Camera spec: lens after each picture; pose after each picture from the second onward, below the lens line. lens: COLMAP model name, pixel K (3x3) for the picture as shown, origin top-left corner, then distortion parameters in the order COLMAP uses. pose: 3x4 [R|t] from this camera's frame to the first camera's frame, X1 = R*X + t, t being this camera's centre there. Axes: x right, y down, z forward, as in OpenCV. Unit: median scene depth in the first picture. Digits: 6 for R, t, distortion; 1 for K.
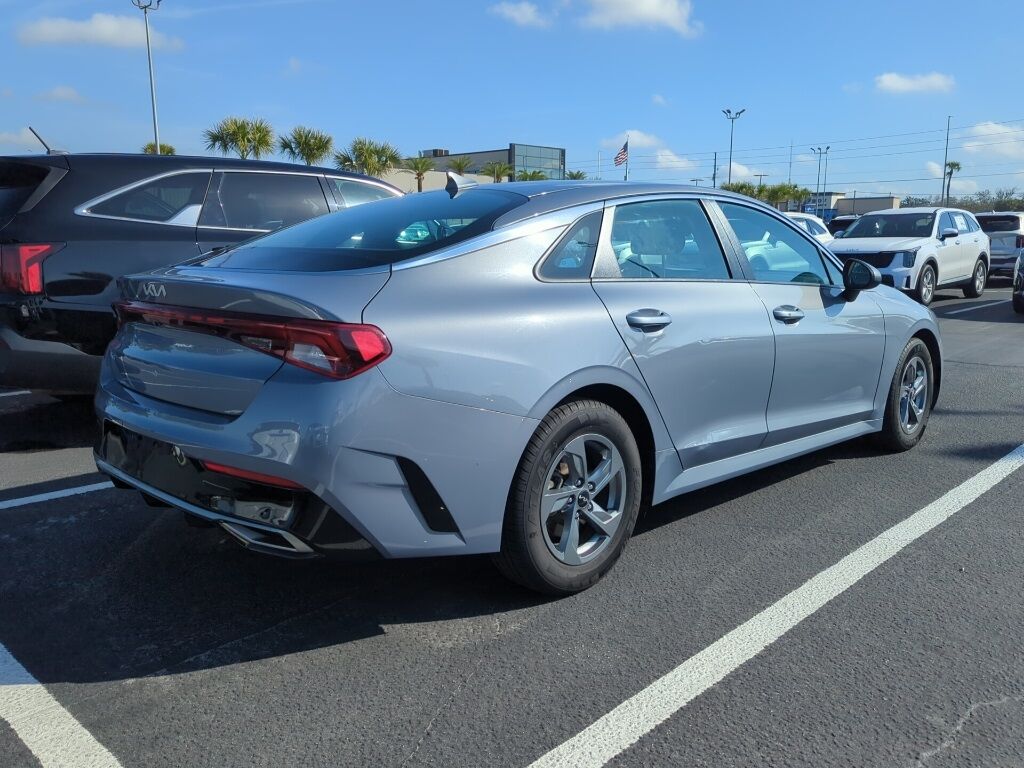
lens RADIAL K [[843.9, 0, 512.0], [0, 843.9, 384.0], [0, 0, 1]] dist [-0.010252, -0.015706]
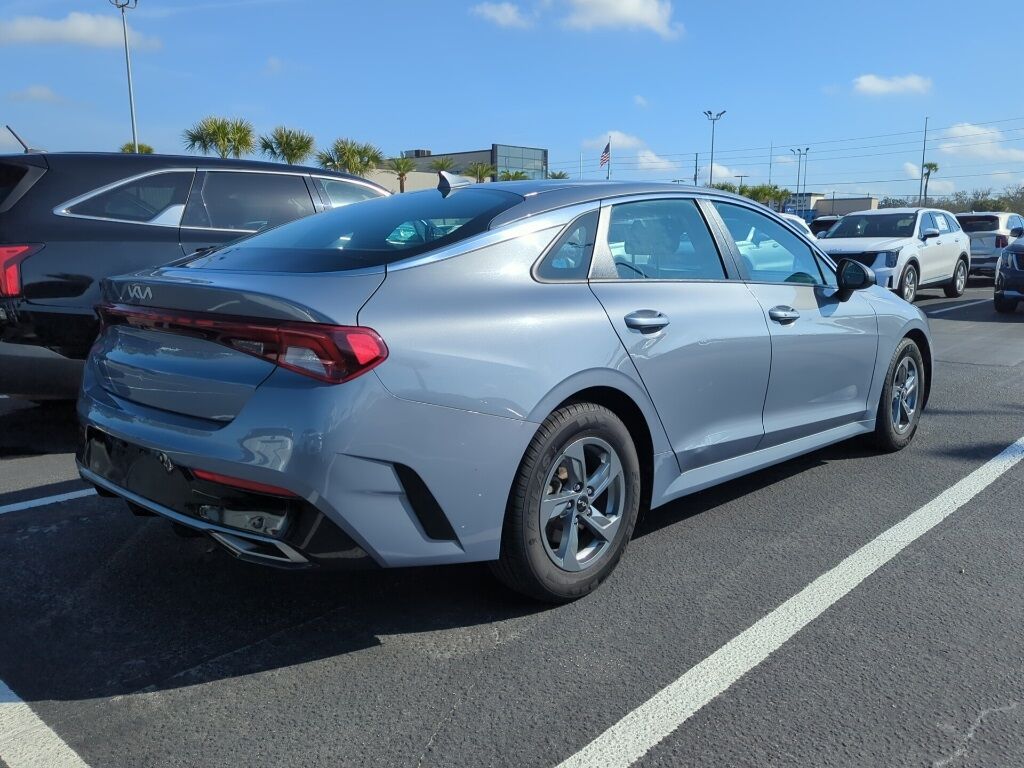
lens RADIAL K [[843.9, 0, 512.0], [0, 843.9, 384.0], [0, 0, 1]] dist [-0.010252, -0.015706]
pose [[0.999746, -0.005139, 0.021964, -0.016582], [0.005163, 0.999986, -0.001031, -0.002291], [-0.021958, 0.001144, 0.999758, 0.020818]]
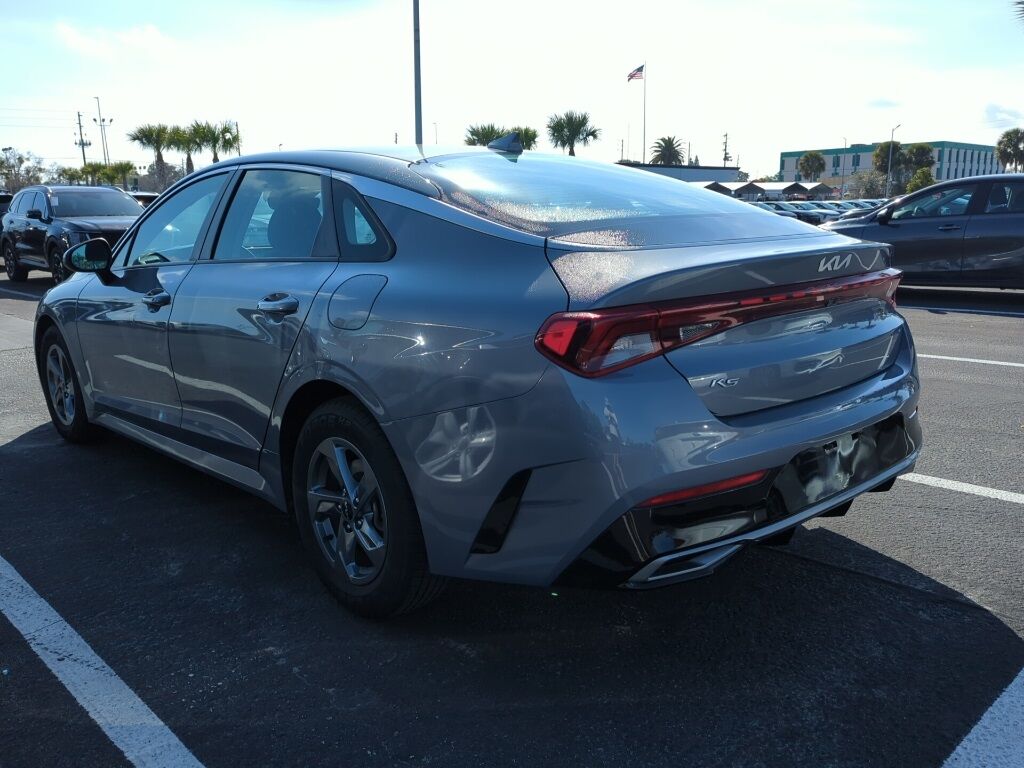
lens RADIAL K [[843.9, 0, 512.0], [0, 843.9, 384.0], [0, 0, 1]] dist [-0.010252, -0.015706]
pose [[0.094203, -0.233607, 0.967757, -0.921975], [0.222013, 0.952530, 0.208320, -0.171749], [-0.970482, 0.195231, 0.141595, 0.866339]]
